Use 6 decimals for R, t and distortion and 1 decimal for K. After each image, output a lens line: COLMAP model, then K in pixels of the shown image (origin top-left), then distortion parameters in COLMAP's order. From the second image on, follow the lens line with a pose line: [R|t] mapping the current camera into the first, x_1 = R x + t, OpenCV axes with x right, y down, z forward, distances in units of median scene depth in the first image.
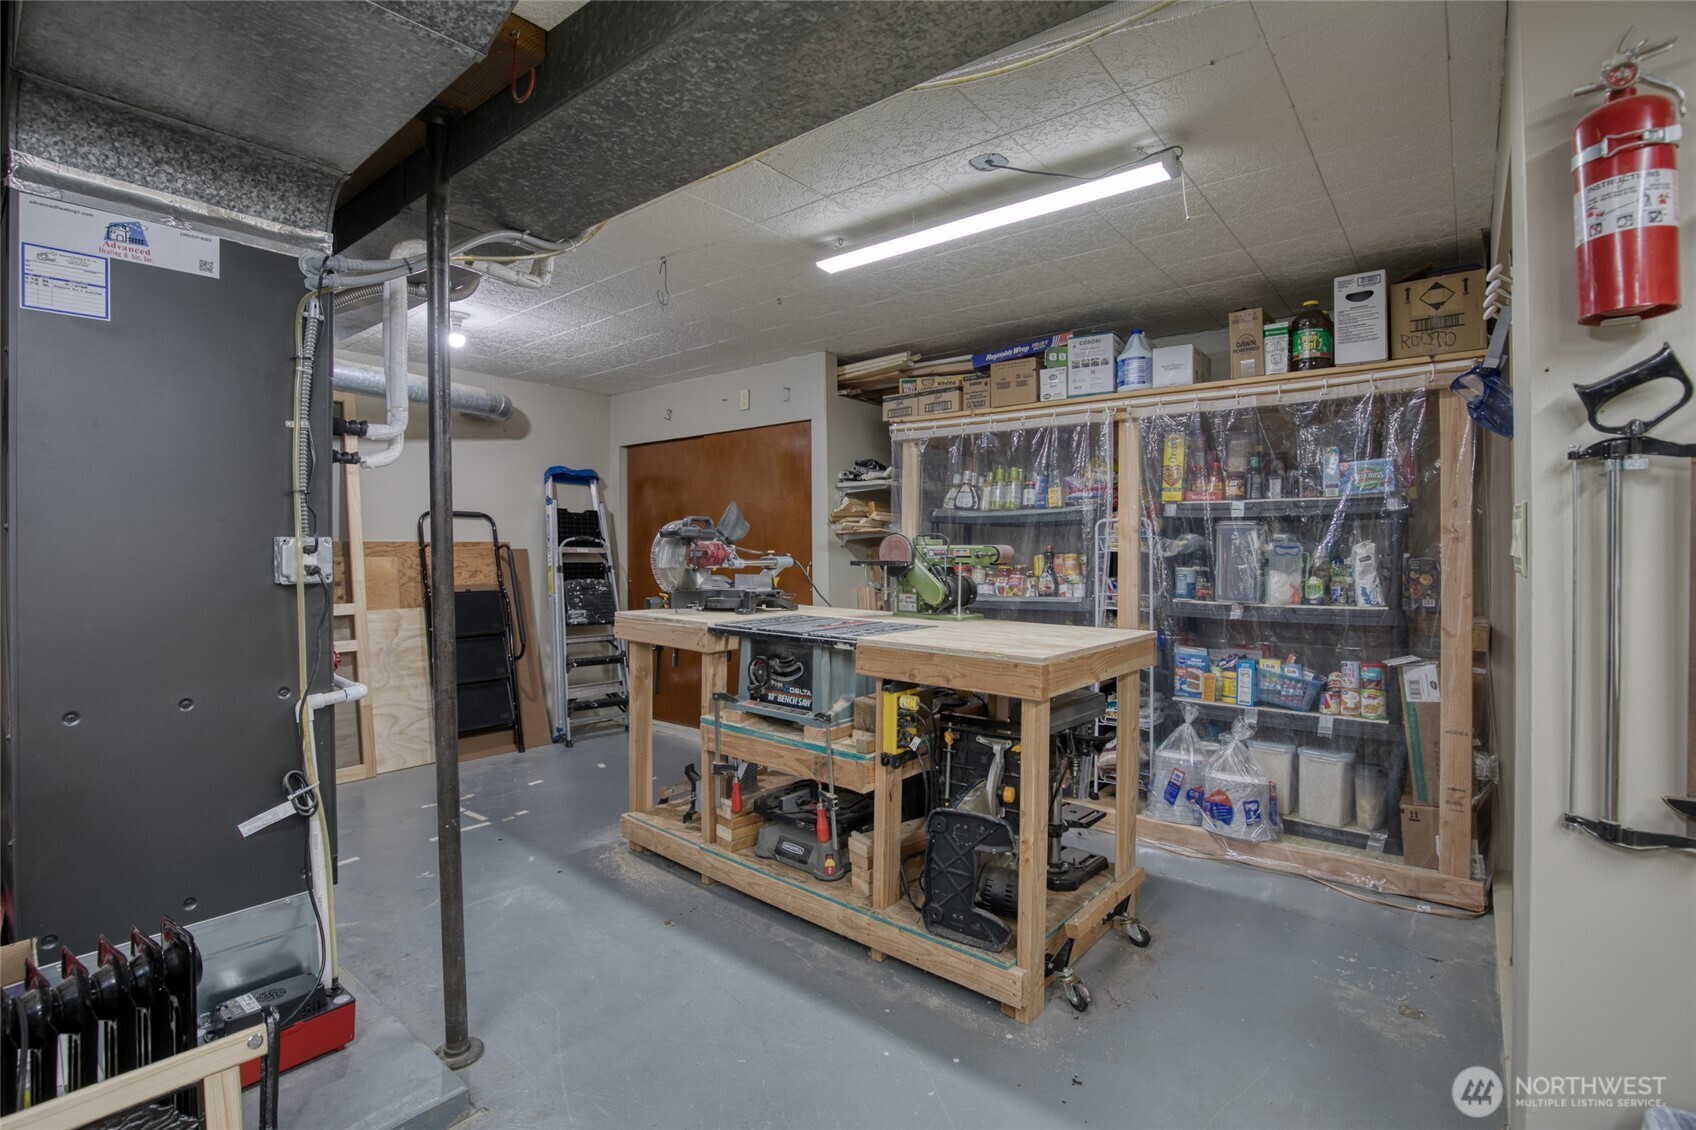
lens RADIAL K [[794.1, 0, 855.8], [0, 794.1, 549.7], [0, 0, 1]] dist [-0.030334, 0.000670]
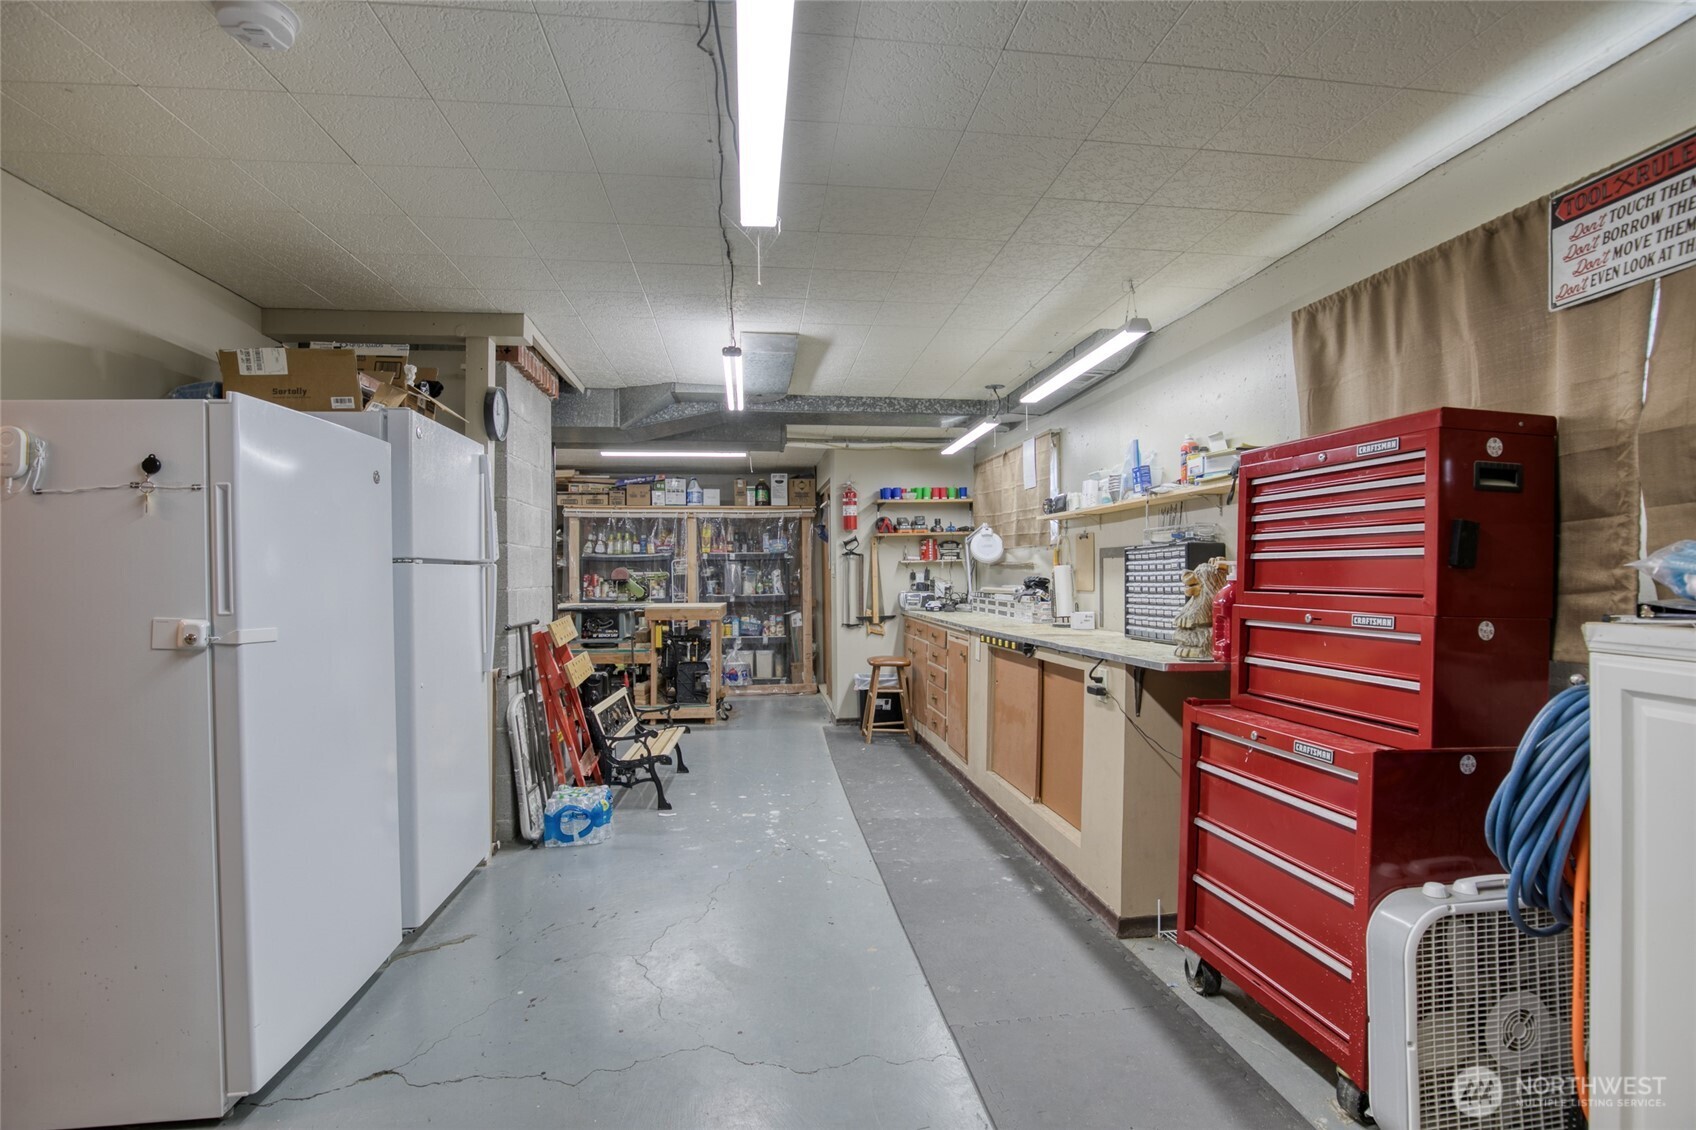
lens RADIAL K [[794.1, 0, 855.8], [0, 794.1, 549.7], [0, 0, 1]] dist [-0.030334, 0.000670]
pose [[0.702835, 0.011578, 0.711259, -1.092300], [0.007251, 0.999699, -0.023438, -0.012778], [-0.711316, 0.021630, 0.702540, -1.096030]]
